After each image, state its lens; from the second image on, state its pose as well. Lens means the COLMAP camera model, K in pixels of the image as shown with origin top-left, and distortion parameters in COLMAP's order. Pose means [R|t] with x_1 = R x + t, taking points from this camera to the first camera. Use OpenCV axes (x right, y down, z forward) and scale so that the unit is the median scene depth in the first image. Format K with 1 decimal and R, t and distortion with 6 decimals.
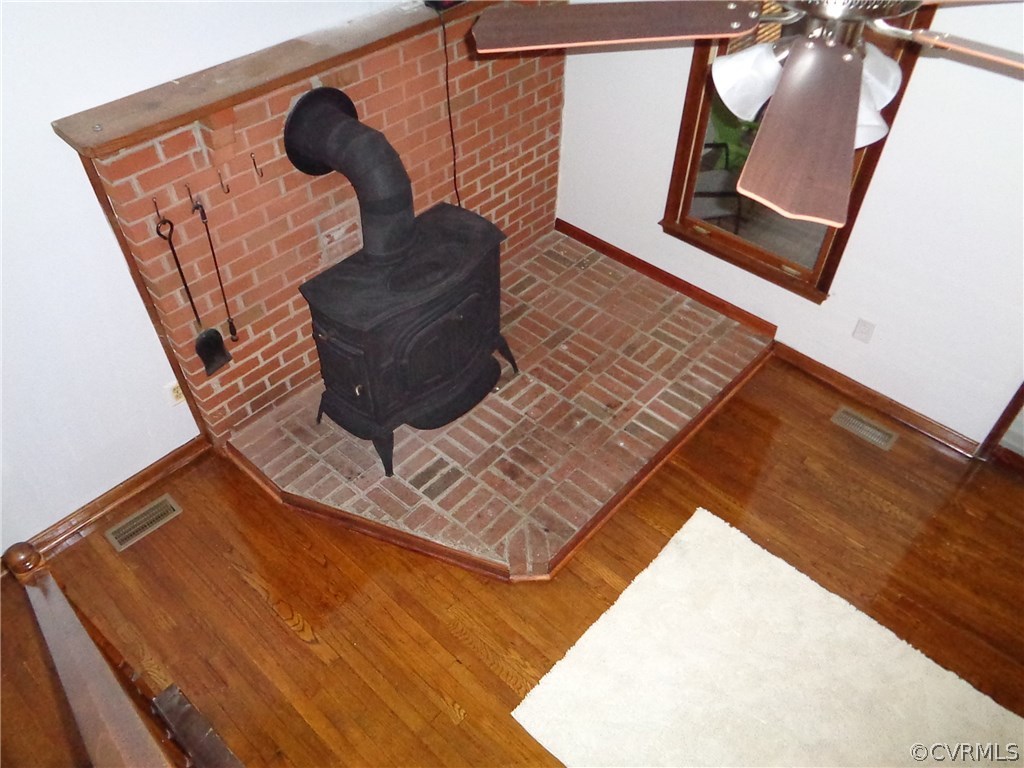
lens RADIAL K [[765.7, 0, 509.2], [0, 765.7, 385.1], [0, 0, 1]] dist [-0.009511, -0.005662]
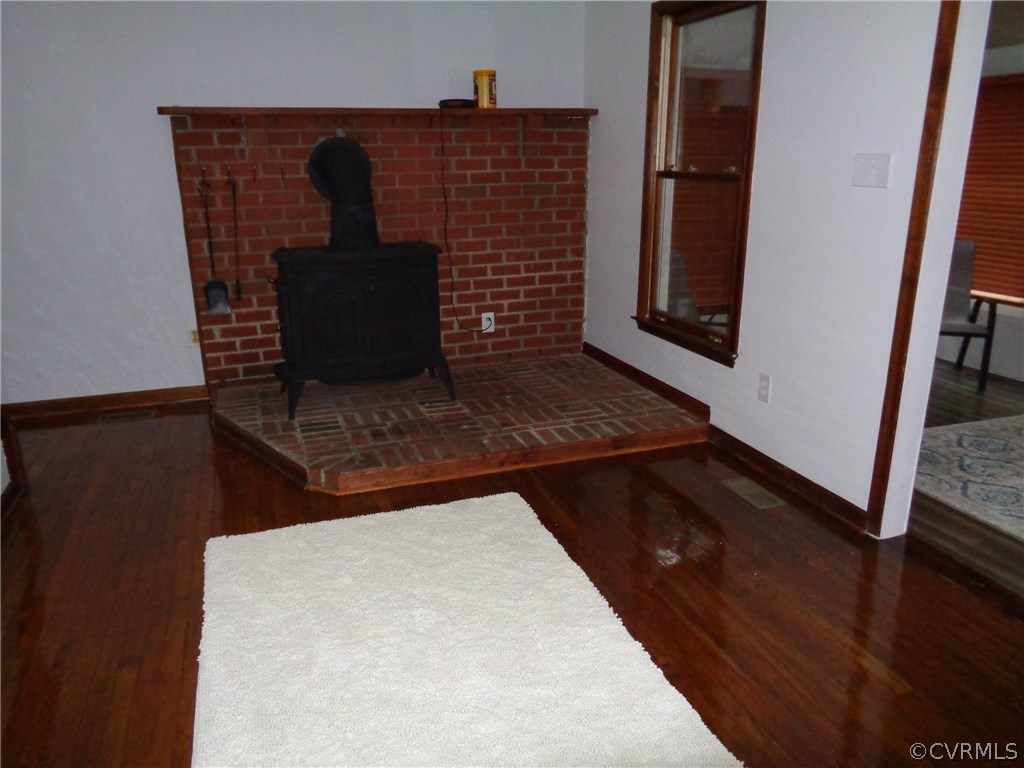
lens RADIAL K [[765.7, 0, 511.8], [0, 765.7, 381.3], [0, 0, 1]] dist [-0.009511, -0.005662]
pose [[0.882068, 0.123932, -0.454529, 0.588841], [-0.327952, 0.854172, -0.403531, 0.381207], [0.338235, 0.505005, 0.794082, 0.145744]]
